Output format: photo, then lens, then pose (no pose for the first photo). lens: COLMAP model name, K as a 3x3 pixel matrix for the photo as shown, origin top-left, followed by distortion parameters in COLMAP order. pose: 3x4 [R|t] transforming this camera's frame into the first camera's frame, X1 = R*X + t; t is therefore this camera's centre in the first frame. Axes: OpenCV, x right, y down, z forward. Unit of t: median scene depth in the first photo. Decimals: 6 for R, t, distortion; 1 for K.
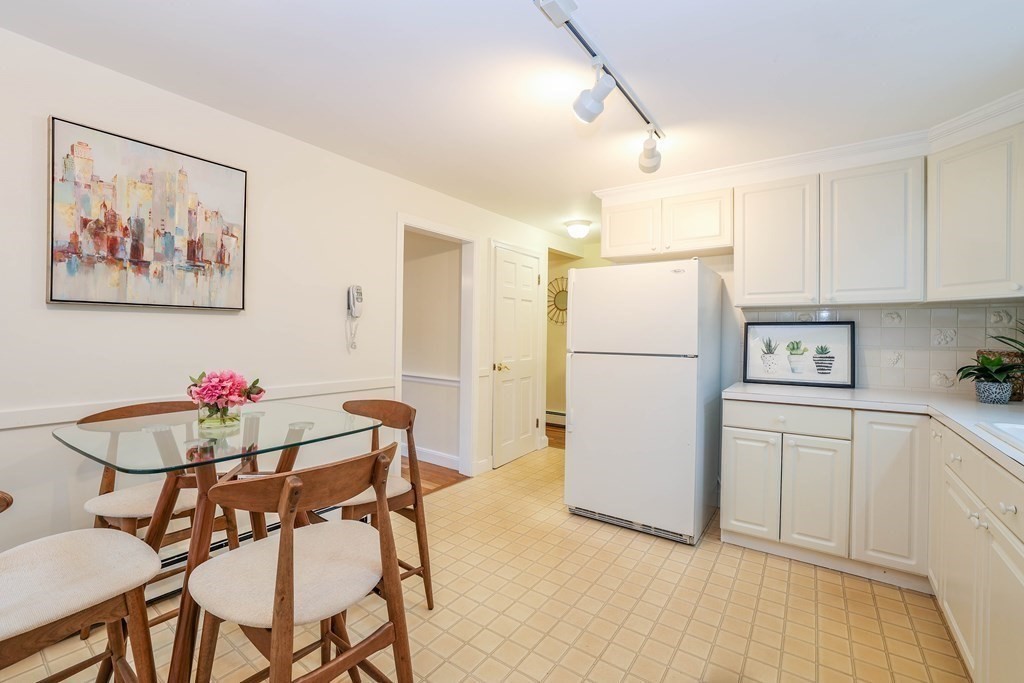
lens RADIAL K [[439.1, 0, 509.7], [0, 439.1, 334.8], [0, 0, 1]] dist [-0.043577, 0.013892]
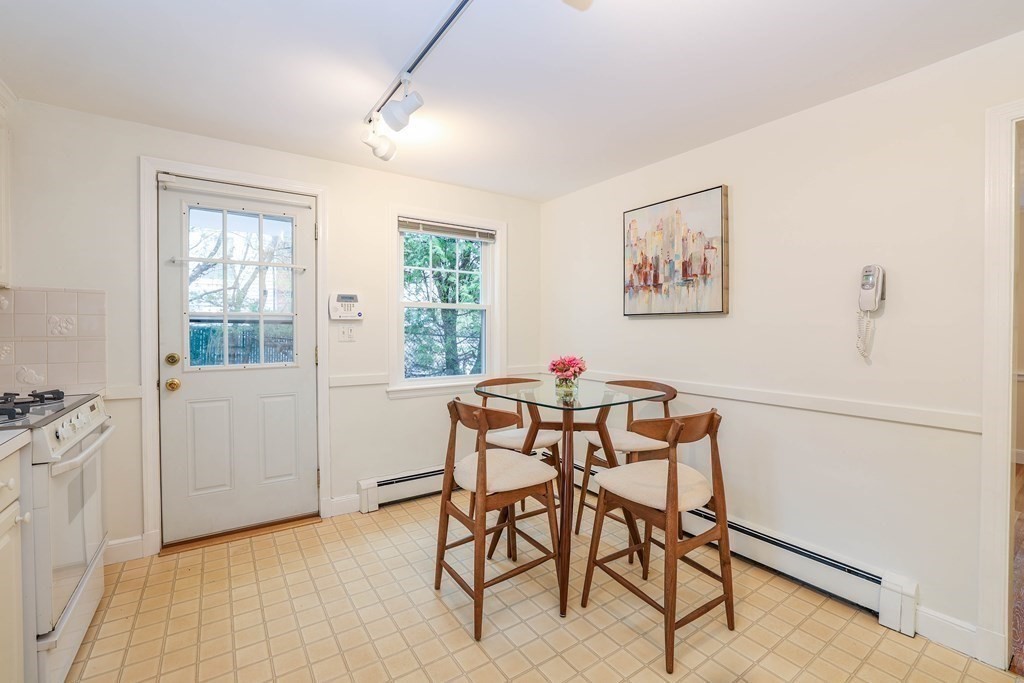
lens RADIAL K [[439.1, 0, 510.0], [0, 439.1, 333.4], [0, 0, 1]] dist [-0.043577, 0.013892]
pose [[-0.339379, -0.004628, -0.940638, 0.697215], [-0.012453, 0.999922, -0.000426, 0.002510], [0.940567, 0.011570, -0.339410, 1.010485]]
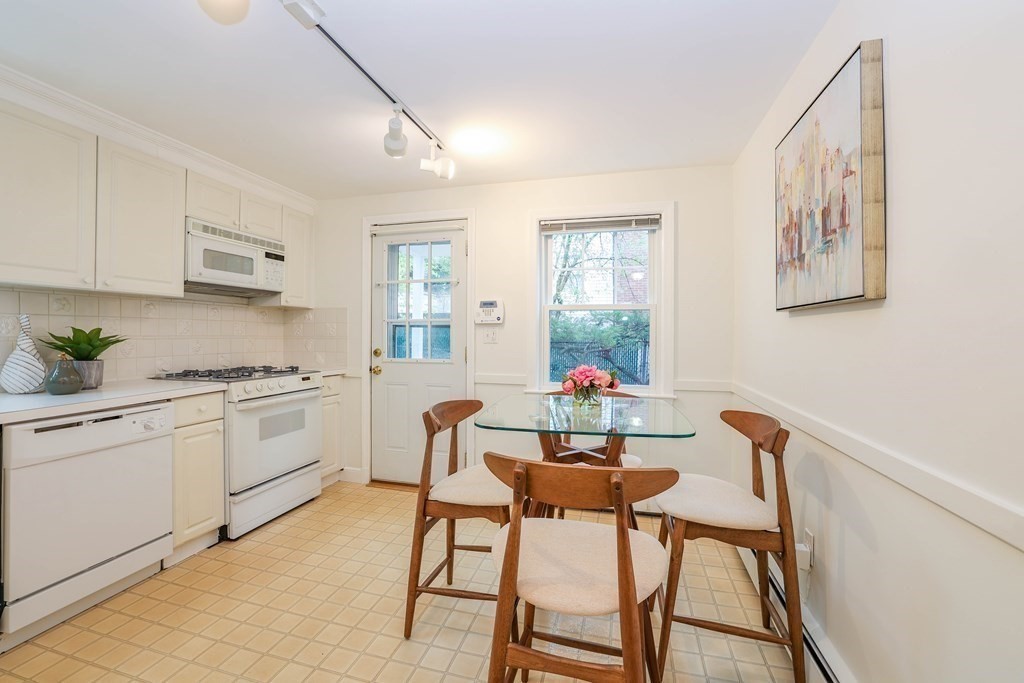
lens RADIAL K [[439.1, 0, 503.9], [0, 439.1, 333.4], [0, 0, 1]] dist [-0.043577, 0.013892]
pose [[-0.938312, -0.019385, -0.345246, -0.005570], [-0.020989, 0.999779, 0.000909, -0.003530], [0.345152, 0.008100, -0.938512, 1.571540]]
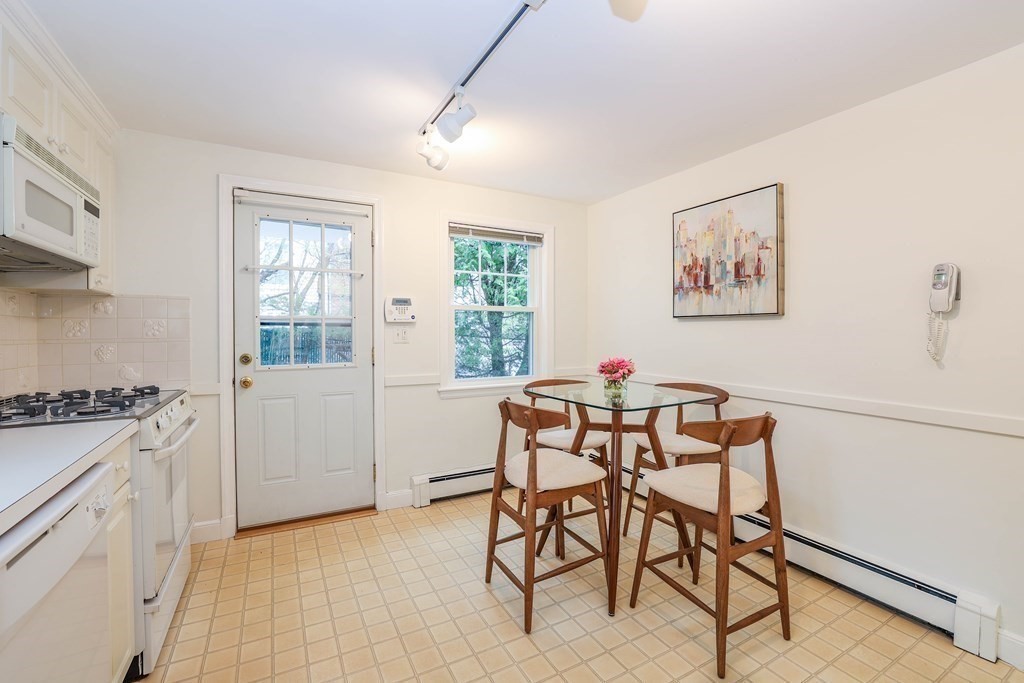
lens RADIAL K [[439.1, 0, 510.1], [0, 439.1, 334.8], [0, 0, 1]] dist [-0.043577, 0.013892]
pose [[-0.432101, -0.005798, -0.901807, 0.728600], [-0.012954, 0.999916, -0.000222, 0.002061], [0.901732, 0.011586, -0.432140, 1.008784]]
